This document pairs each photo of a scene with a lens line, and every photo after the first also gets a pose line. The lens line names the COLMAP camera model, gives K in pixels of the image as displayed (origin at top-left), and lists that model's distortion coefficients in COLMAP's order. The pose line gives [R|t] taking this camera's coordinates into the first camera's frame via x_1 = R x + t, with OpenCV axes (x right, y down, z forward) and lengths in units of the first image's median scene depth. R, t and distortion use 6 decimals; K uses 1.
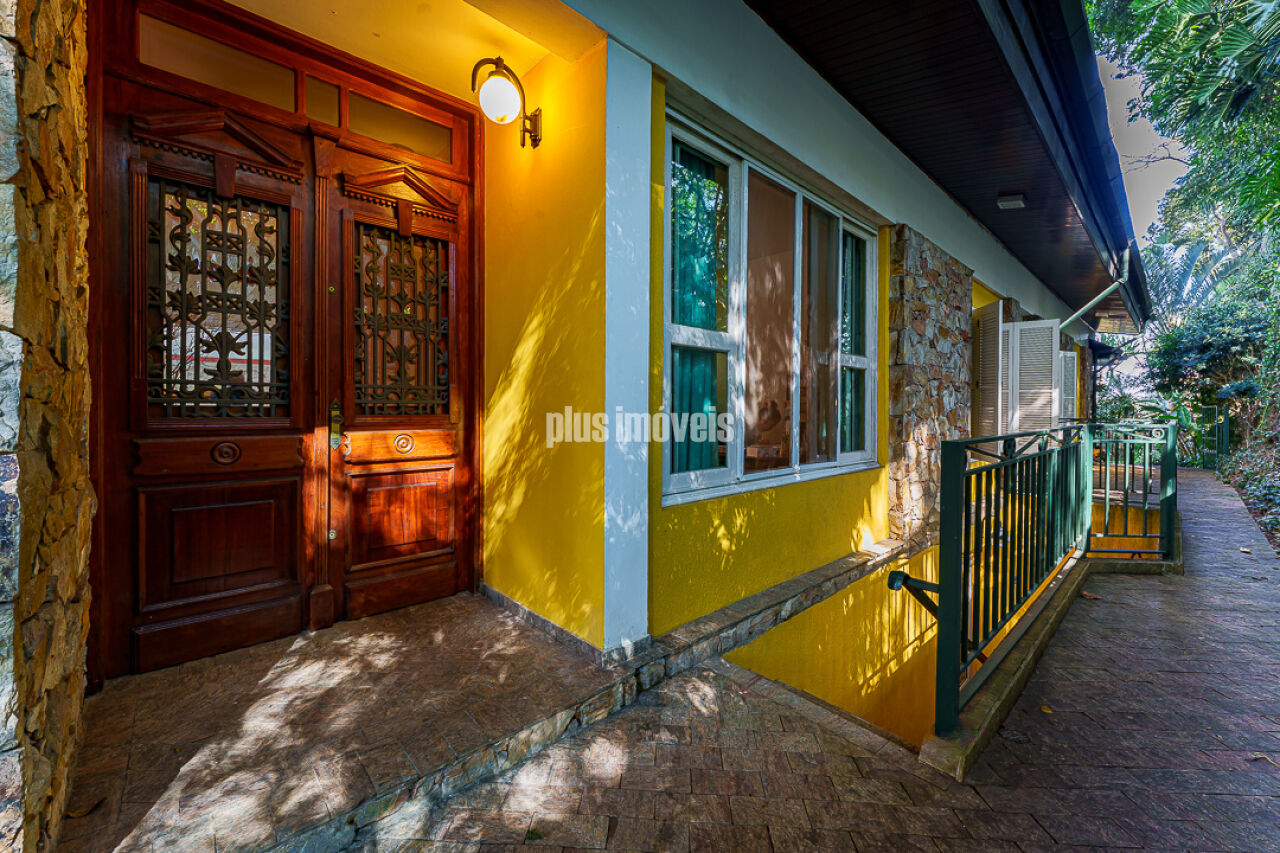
lens RADIAL K [[512.9, 0, 667.4], [0, 512.9, 422.1], [0, 0, 1]] dist [0.002339, 0.000228]
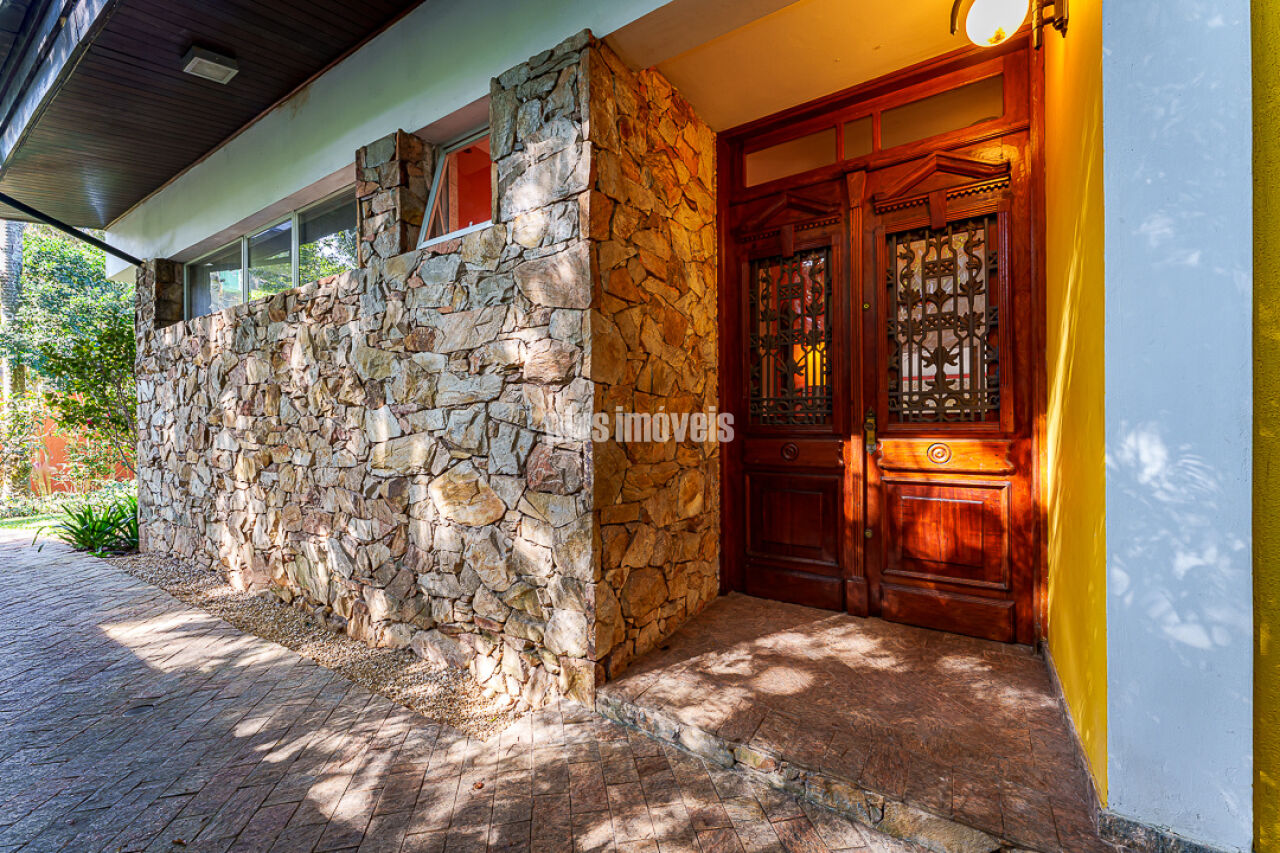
lens RADIAL K [[512.9, 0, 633.0], [0, 512.9, 425.8], [0, 0, 1]] dist [0.002339, 0.000228]
pose [[0.211469, 0.007799, -0.977354, 0.110544], [-0.008872, 0.999942, 0.006060, -0.003277], [0.977344, 0.007390, 0.211526, 0.107430]]
